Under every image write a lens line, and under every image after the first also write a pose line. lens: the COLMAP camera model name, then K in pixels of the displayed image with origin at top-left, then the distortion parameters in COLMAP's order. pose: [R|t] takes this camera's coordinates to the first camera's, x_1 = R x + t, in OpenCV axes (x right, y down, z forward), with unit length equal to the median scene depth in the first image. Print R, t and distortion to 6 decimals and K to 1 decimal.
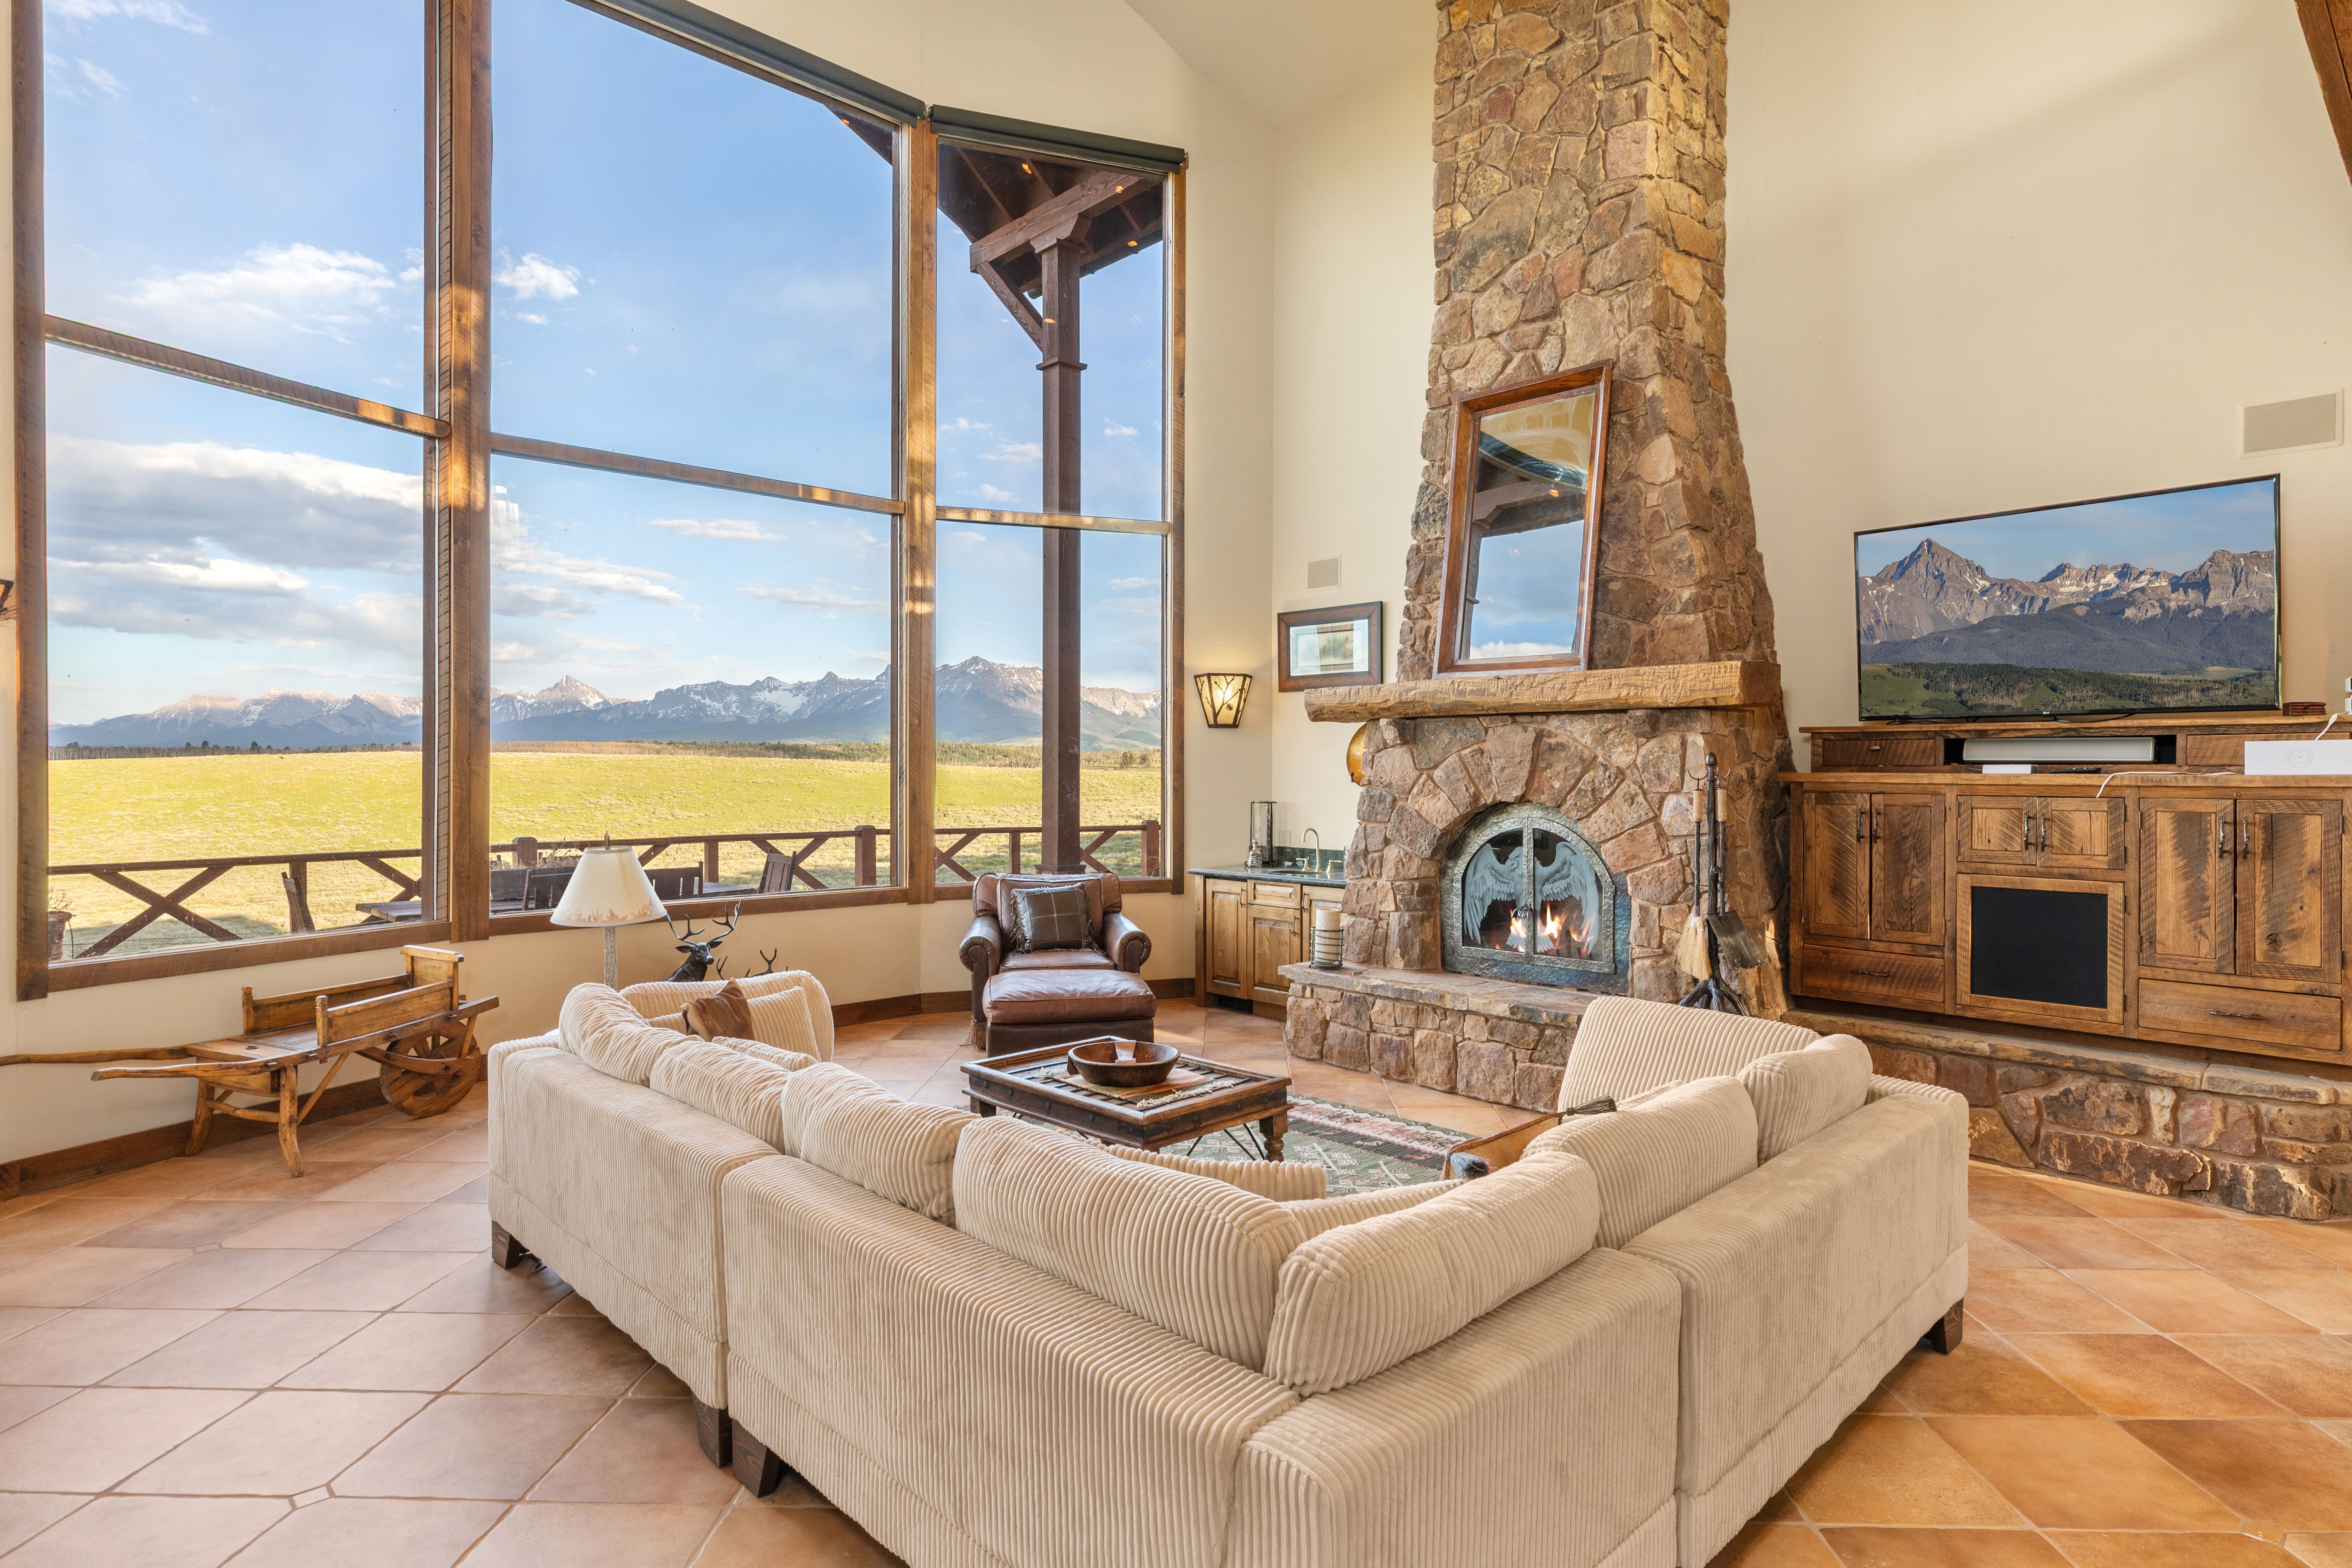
lens RADIAL K [[1283.8, 0, 1176.0], [0, 1283.8, 784.0], [0, 0, 1]] dist [0.030363, 0.000996]
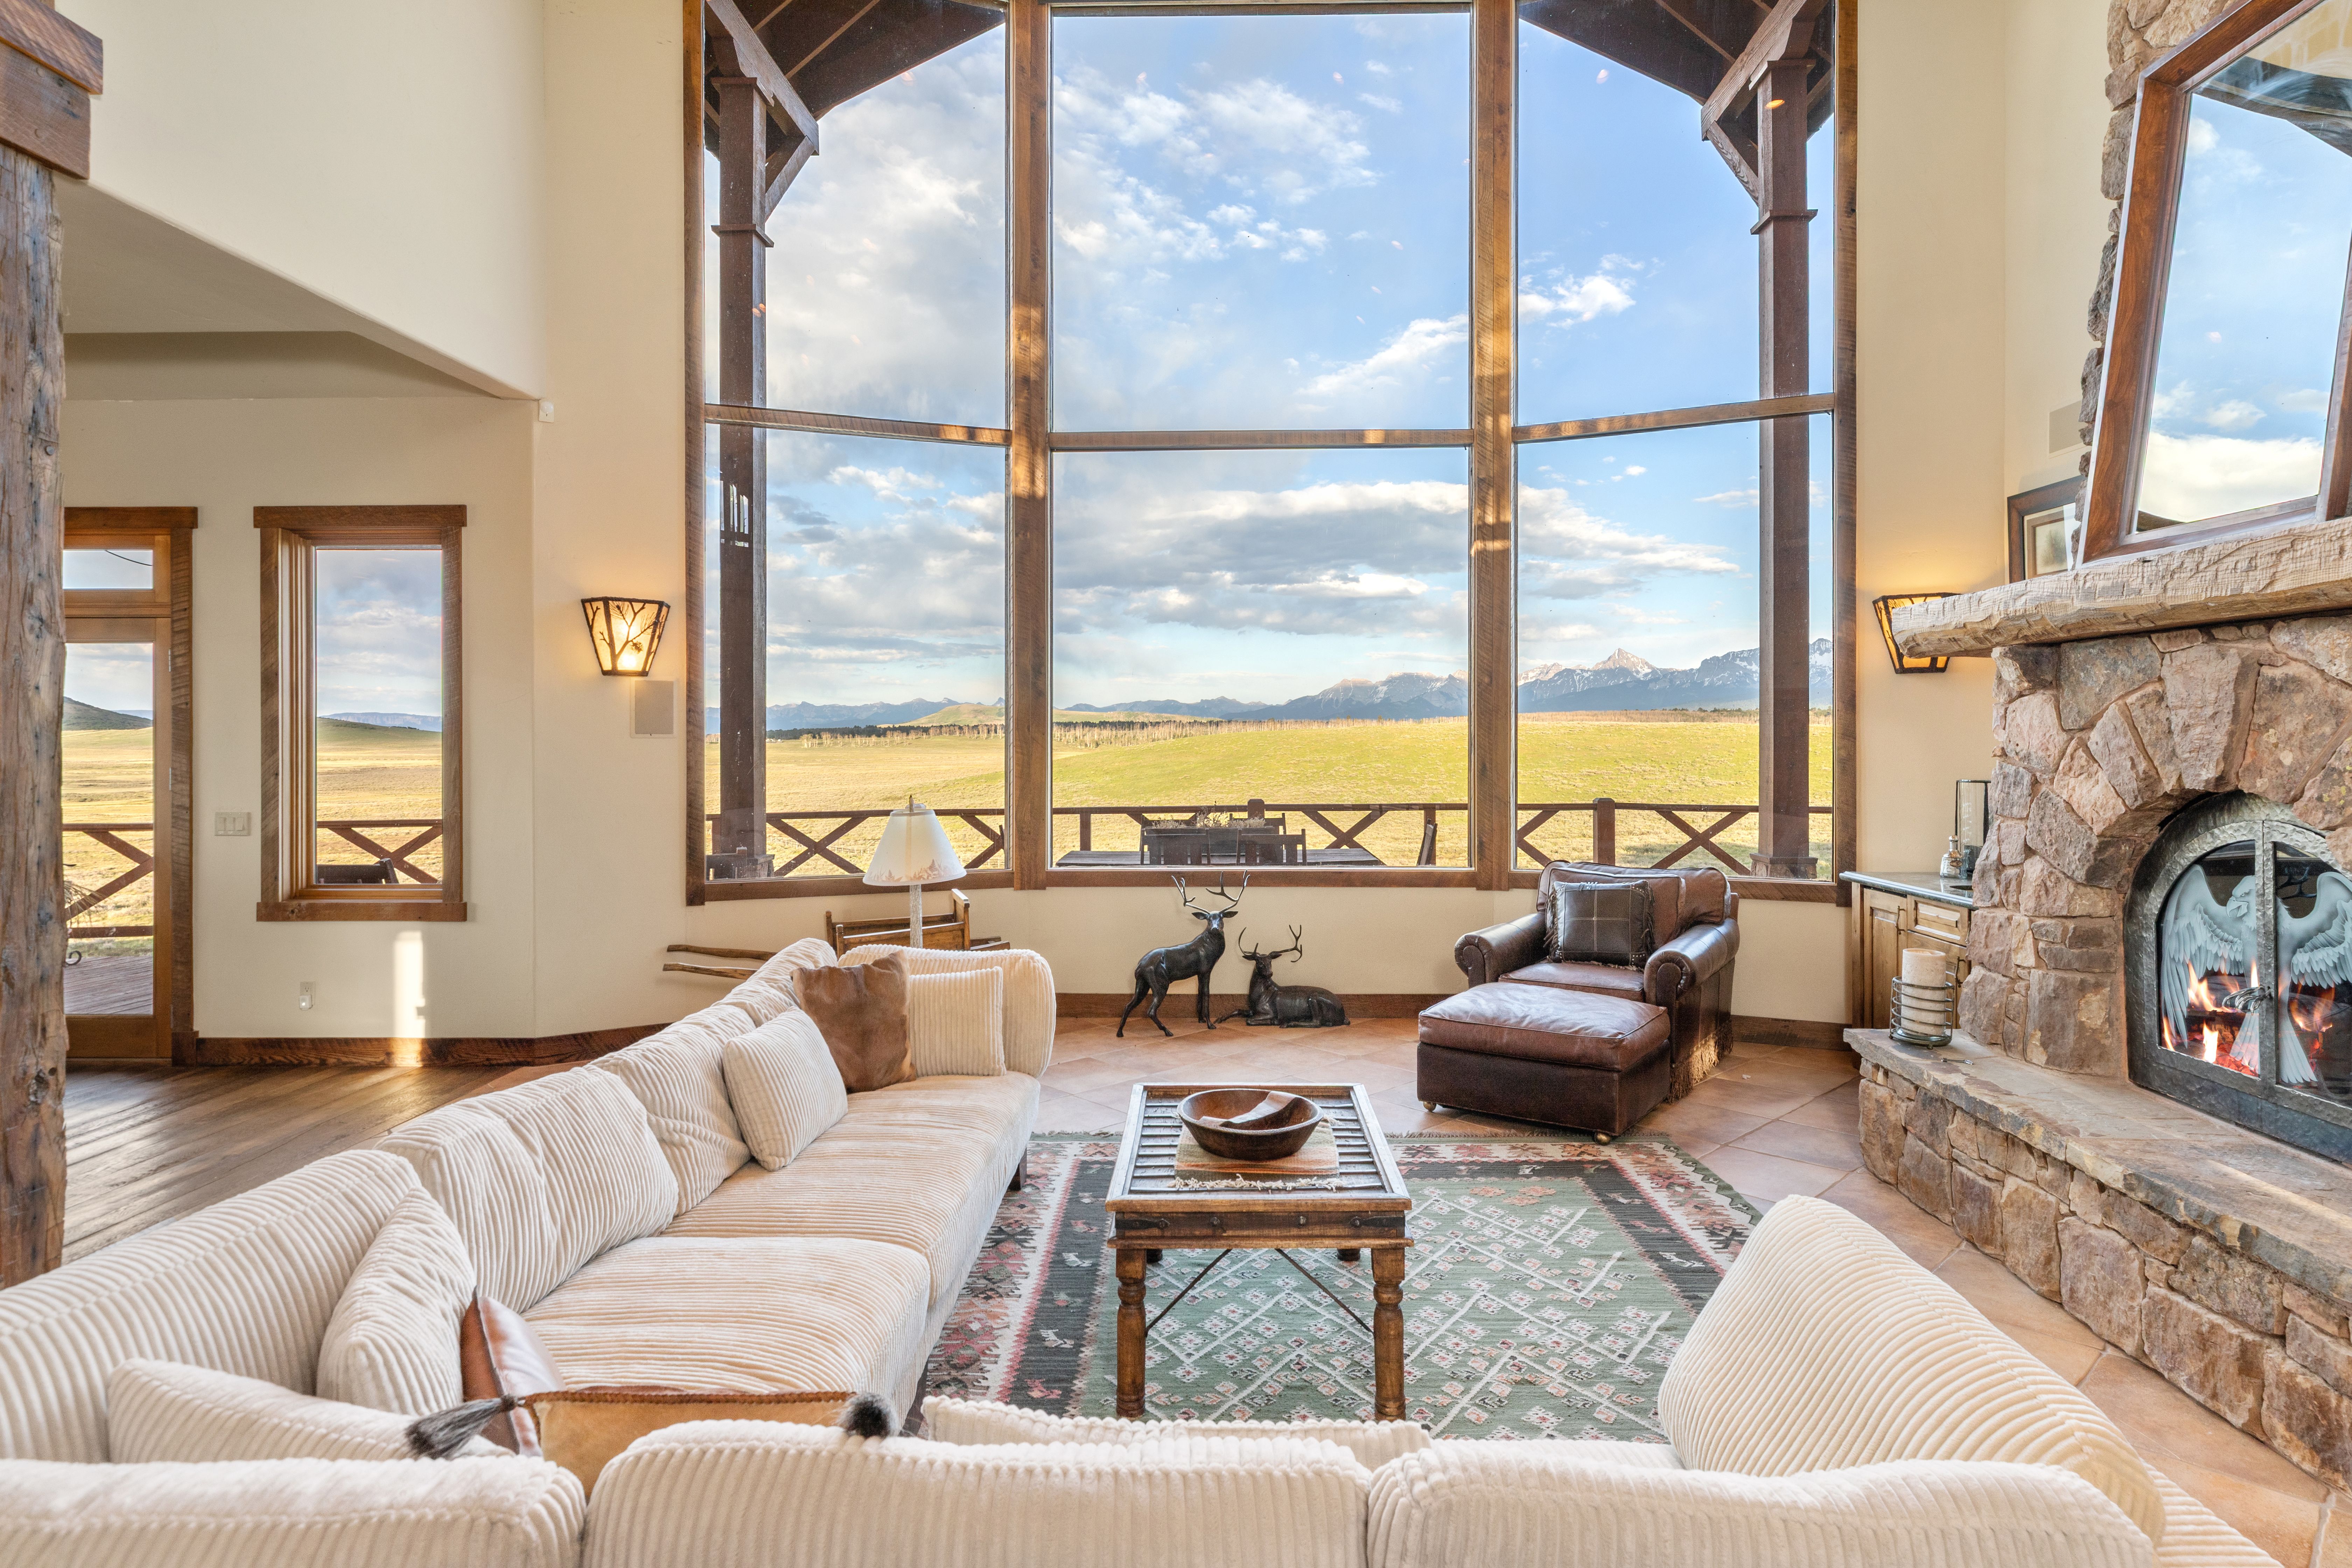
lens RADIAL K [[1257.4, 0, 1186.3], [0, 1257.4, 744.9], [0, 0, 1]] dist [0.007888, 0.000496]
pose [[0.707950, -0.000028, -0.706262, 0.326136], [-0.003556, 0.999987, -0.003604, -0.001415], [0.706253, 0.005063, 0.707941, 0.324894]]
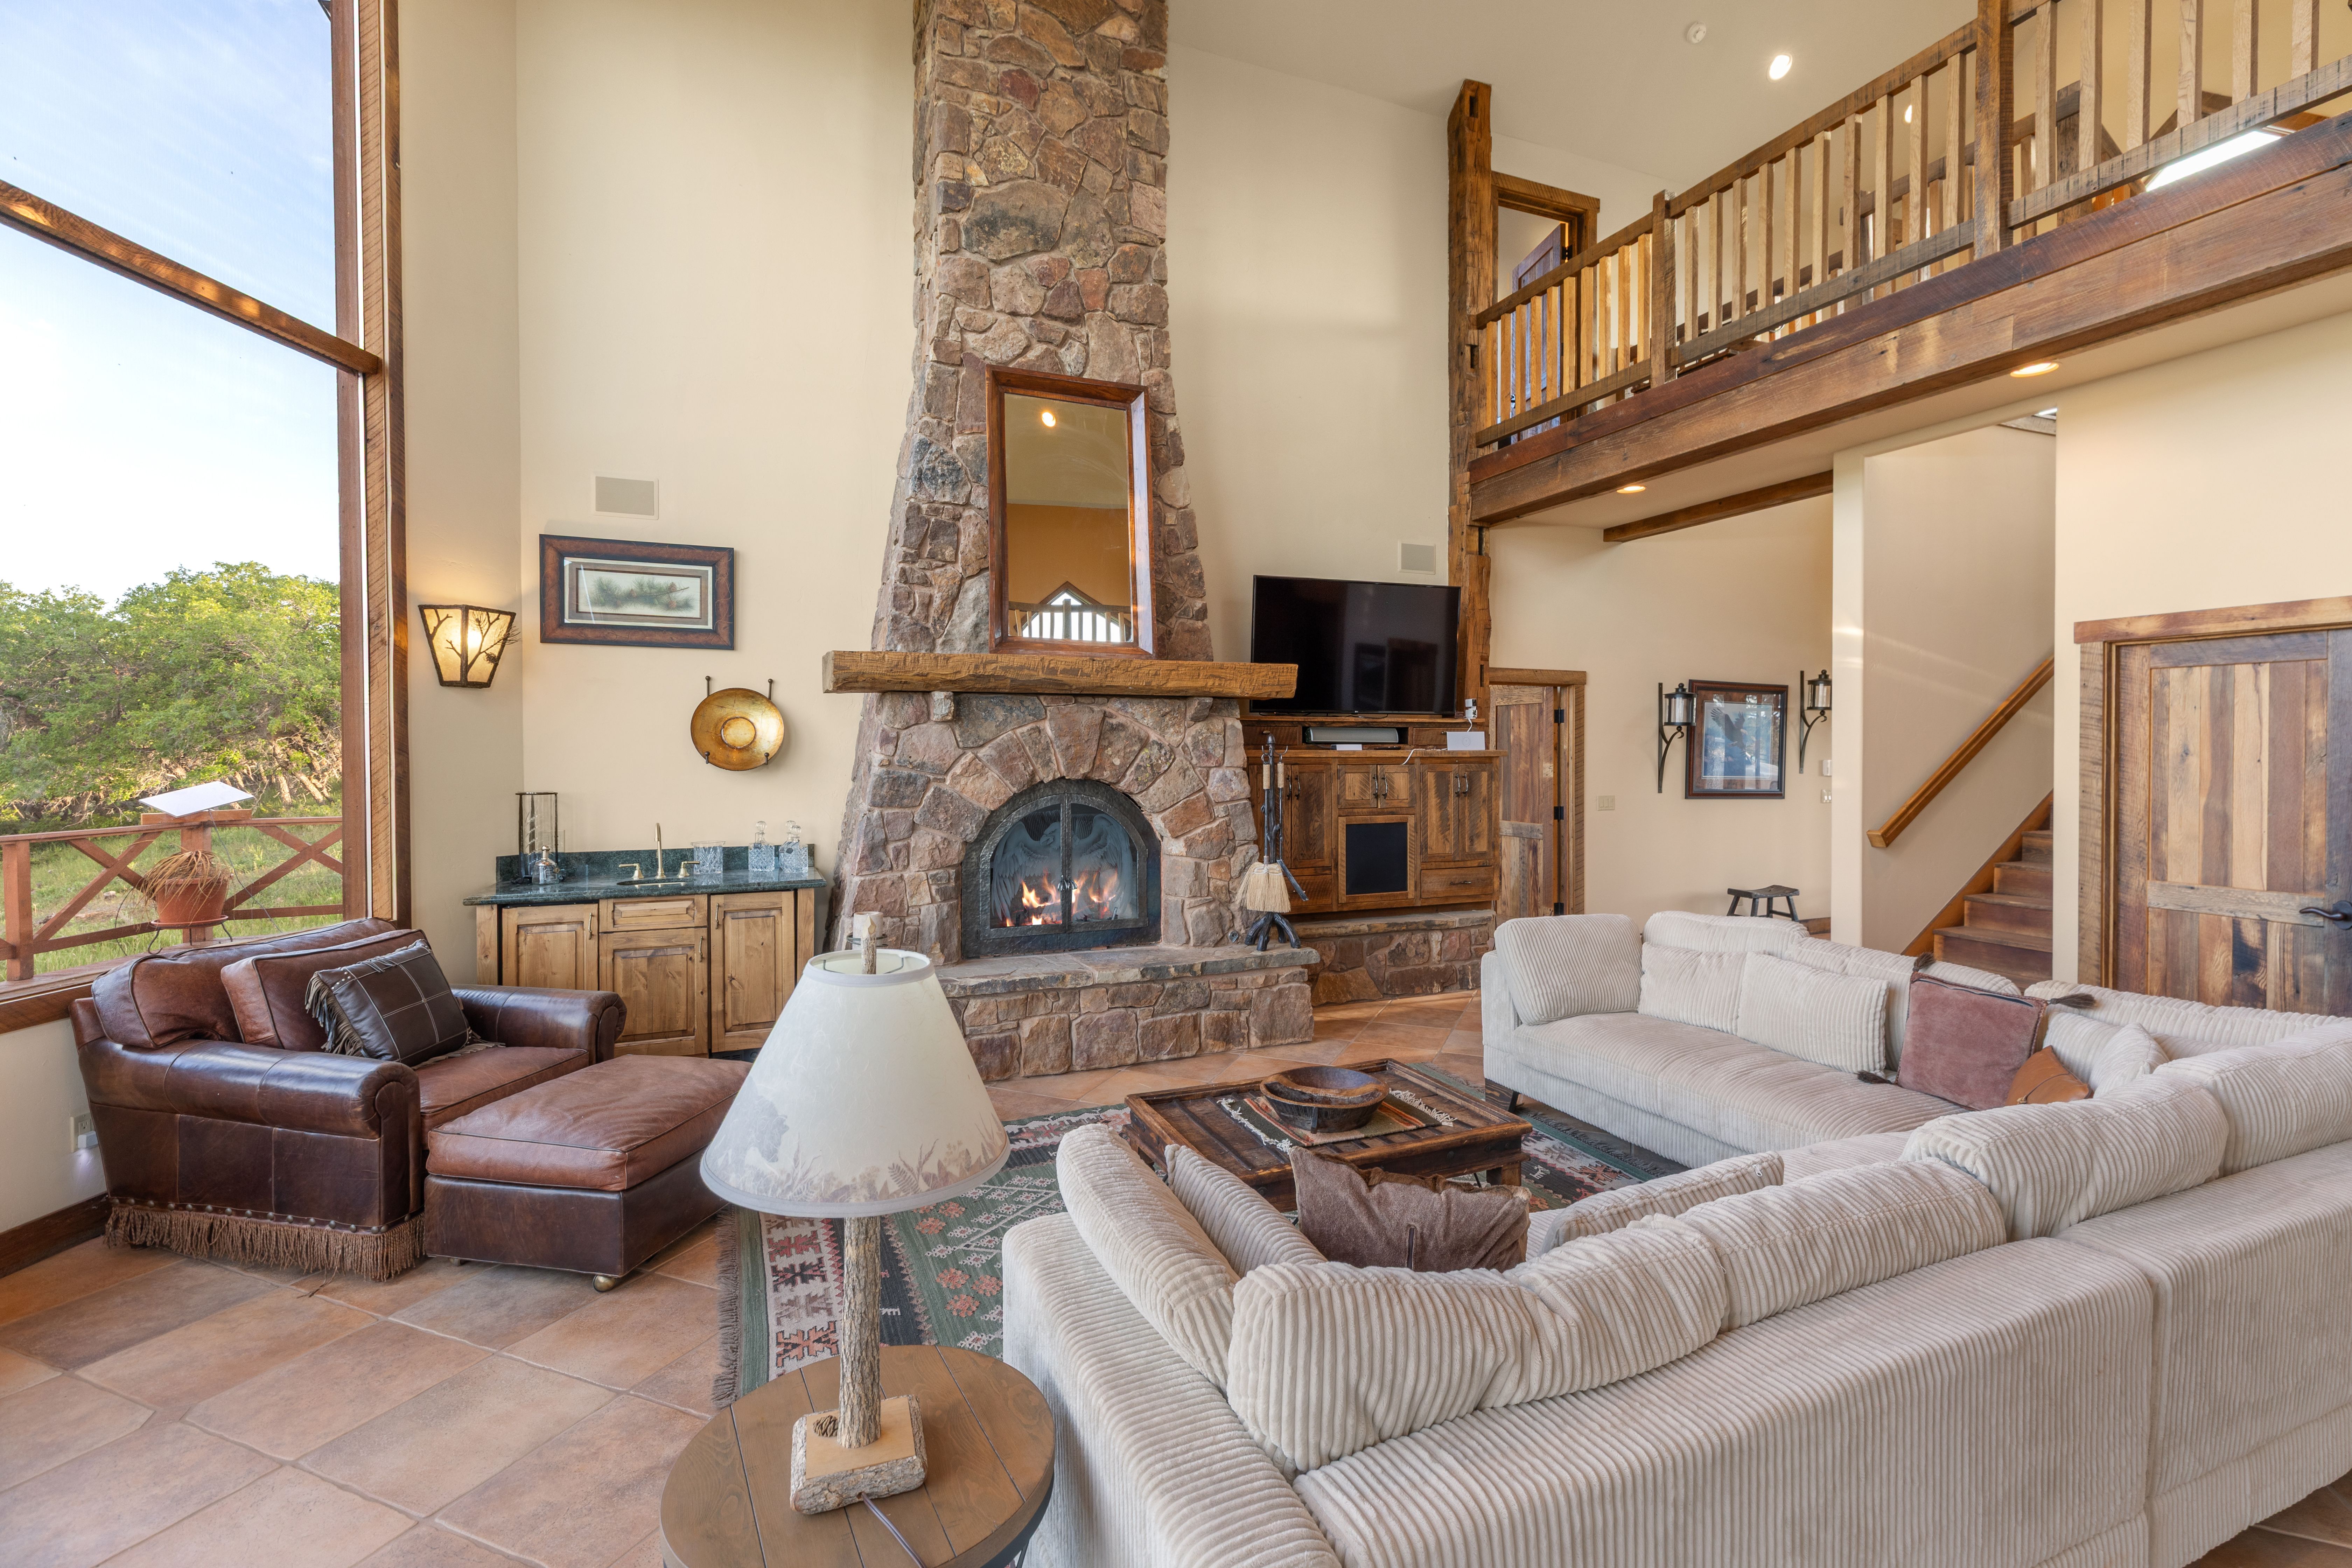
lens RADIAL K [[1102.4, 0, 1186.5], [0, 1102.4, 761.0], [0, 0, 1]] dist [0.030396, 0.000222]
pose [[0.333044, -0.012052, 0.942834, -0.539982], [0.012156, 0.999890, 0.008488, -0.006875], [-0.942833, 0.008635, 0.333154, 0.606160]]
